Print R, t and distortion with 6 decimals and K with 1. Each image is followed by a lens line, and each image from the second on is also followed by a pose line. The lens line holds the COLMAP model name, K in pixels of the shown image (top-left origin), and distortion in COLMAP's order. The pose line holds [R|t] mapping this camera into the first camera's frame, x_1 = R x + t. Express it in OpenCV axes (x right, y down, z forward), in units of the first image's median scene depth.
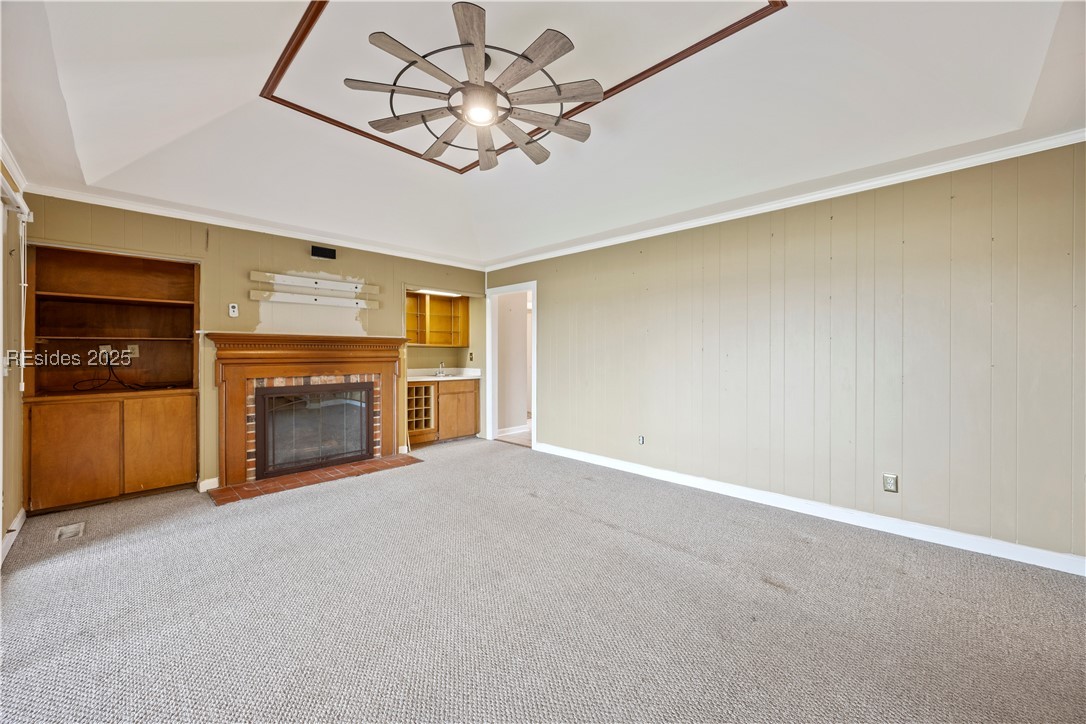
lens RADIAL K [[412.0, 0, 546.4], [0, 412.0, 351.6], [0, 0, 1]] dist [0.000825, -0.001548]
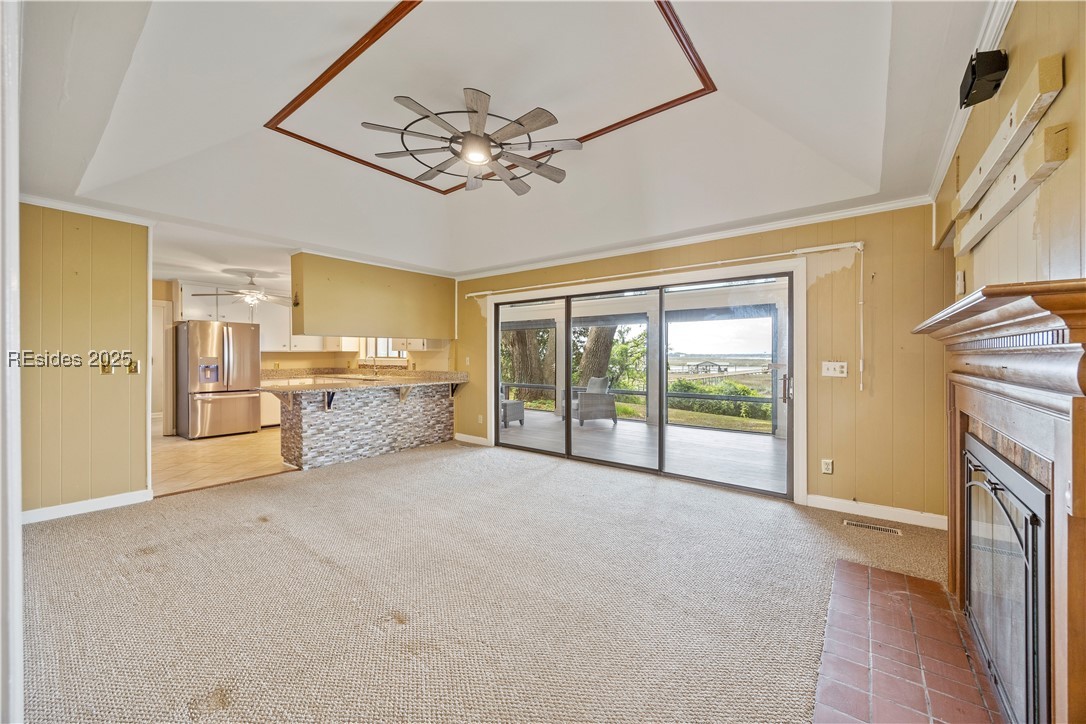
lens RADIAL K [[412.0, 0, 545.9], [0, 412.0, 356.4], [0, 0, 1]] dist [0.000825, -0.001548]
pose [[-0.993552, 0.000988, -0.113374, -0.132285], [0.001618, 0.999984, -0.005469, -0.001183], [0.113367, -0.005617, -0.993537, 1.274479]]
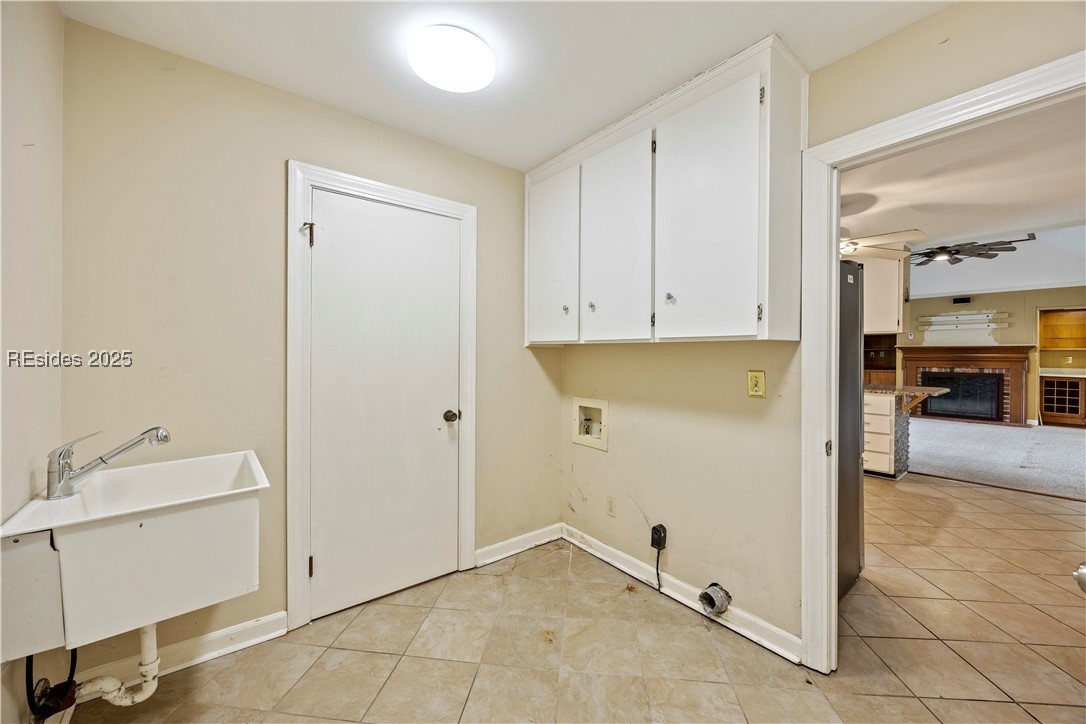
lens RADIAL K [[412.0, 0, 551.4], [0, 412.0, 356.5], [0, 0, 1]] dist [0.000825, -0.001548]
pose [[-0.121739, 0.010463, -0.992507, 1.459636], [0.003257, 0.999943, 0.010142, -0.016156], [0.992557, -0.001998, -0.121766, -0.571043]]
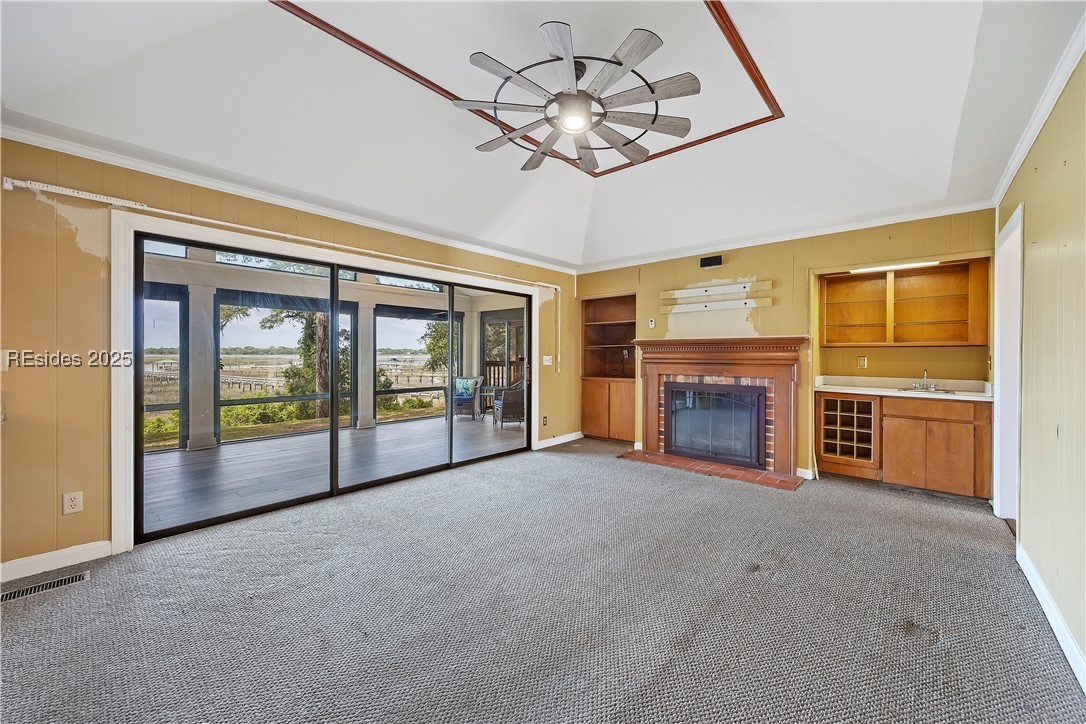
lens RADIAL K [[412.0, 0, 546.3], [0, 412.0, 356.7], [0, 0, 1]] dist [0.000825, -0.001548]
pose [[0.038971, 0.007329, -0.999213, 0.502101], [0.002040, 0.999970, 0.007414, -0.000883], [0.999238, -0.002327, 0.038955, 0.515562]]
